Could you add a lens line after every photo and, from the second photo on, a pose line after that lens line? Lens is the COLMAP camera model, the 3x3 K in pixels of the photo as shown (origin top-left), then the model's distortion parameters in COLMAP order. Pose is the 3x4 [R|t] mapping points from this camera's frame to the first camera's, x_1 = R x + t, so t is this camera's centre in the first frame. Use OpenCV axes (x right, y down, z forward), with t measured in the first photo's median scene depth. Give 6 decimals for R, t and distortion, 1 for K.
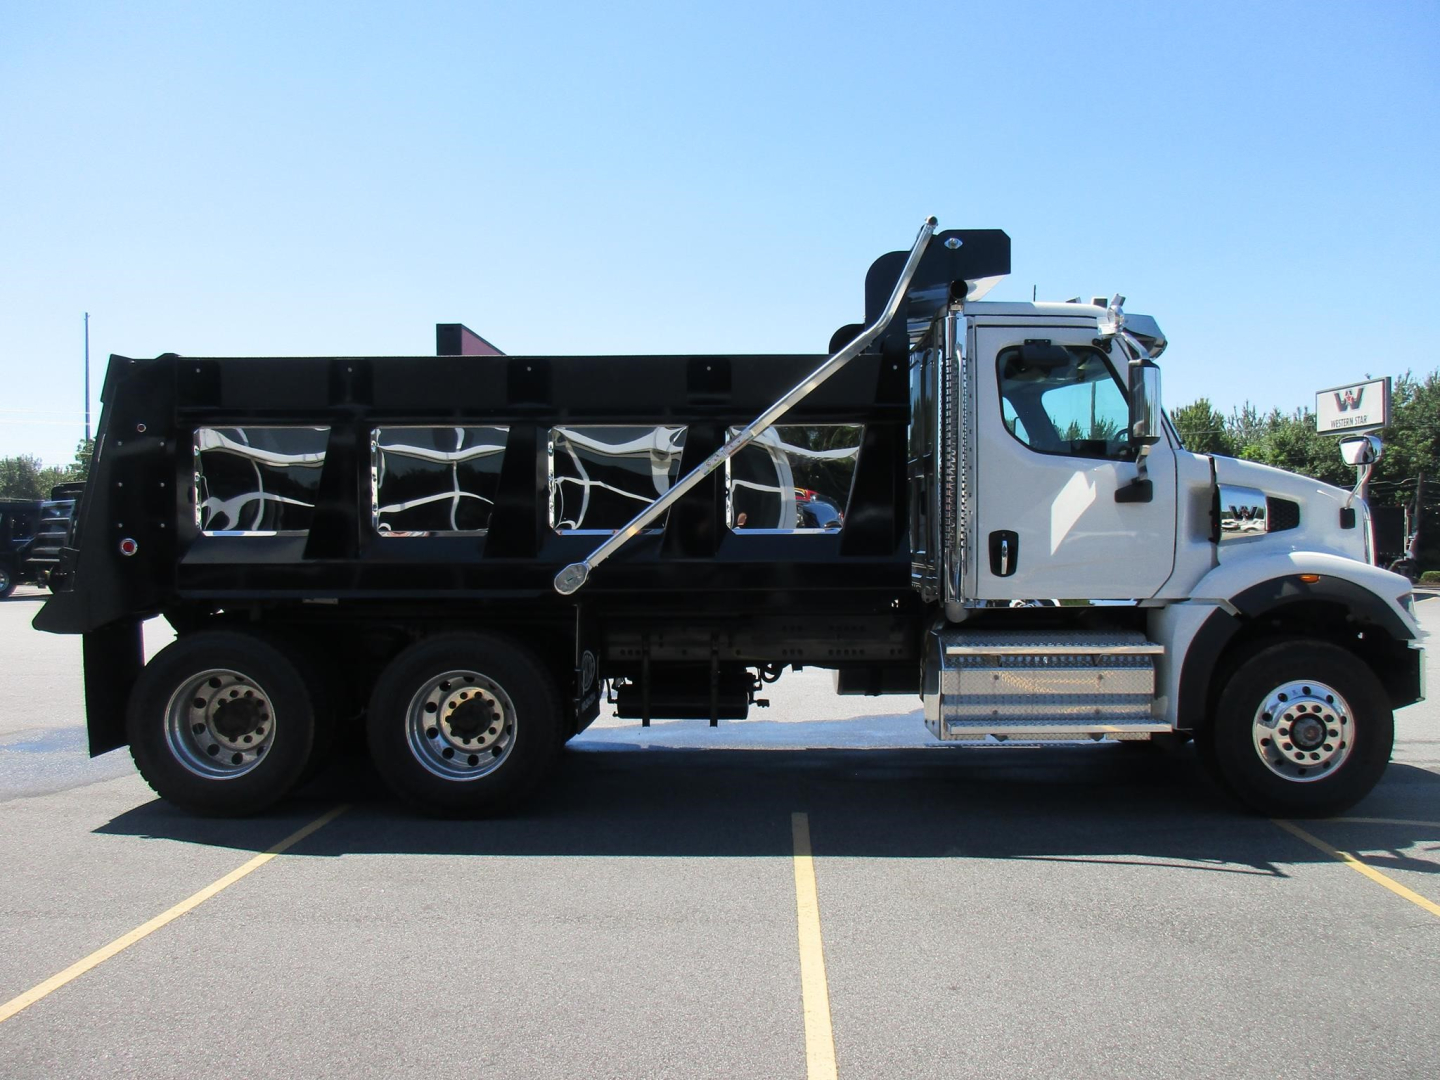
lens RADIAL K [[1086.8, 0, 716.6], [0, 1086.8, 542.5], [0, 0, 1]] dist [-0.010448, 0.002893]
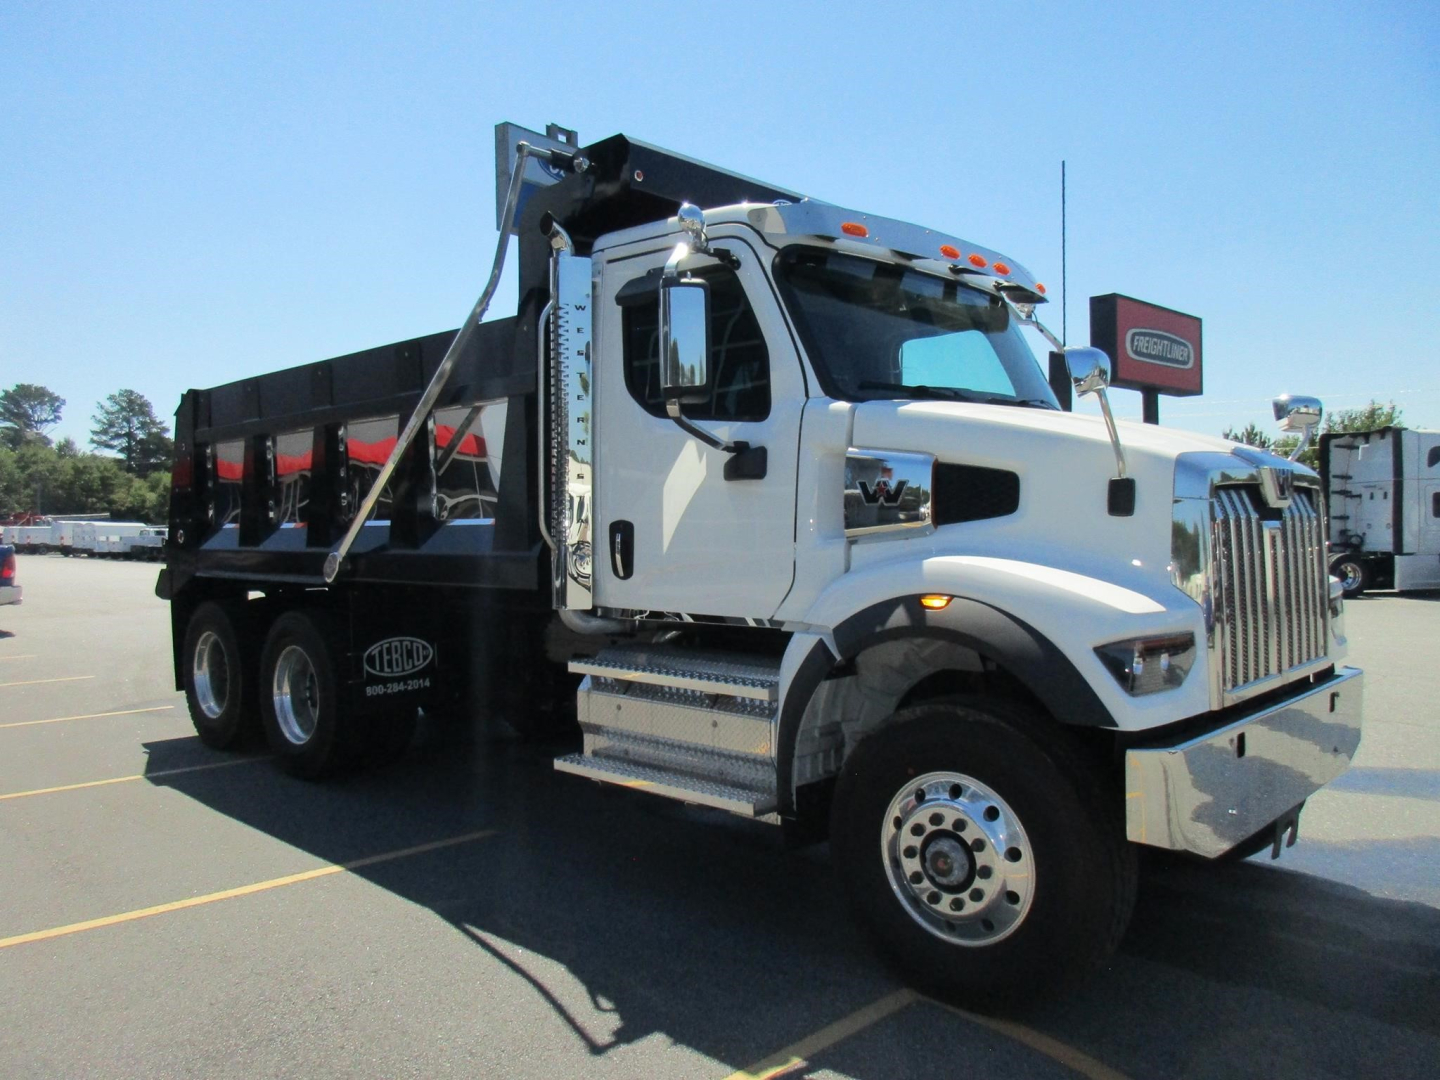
lens RADIAL K [[1086.8, 0, 716.6], [0, 1086.8, 542.5], [0, 0, 1]] dist [-0.010448, 0.002893]
pose [[0.730871, 0.013489, -0.682382, 0.850801], [-0.001327, 0.999831, 0.018343, -0.009451], [0.682514, -0.012501, 0.730765, 0.480353]]
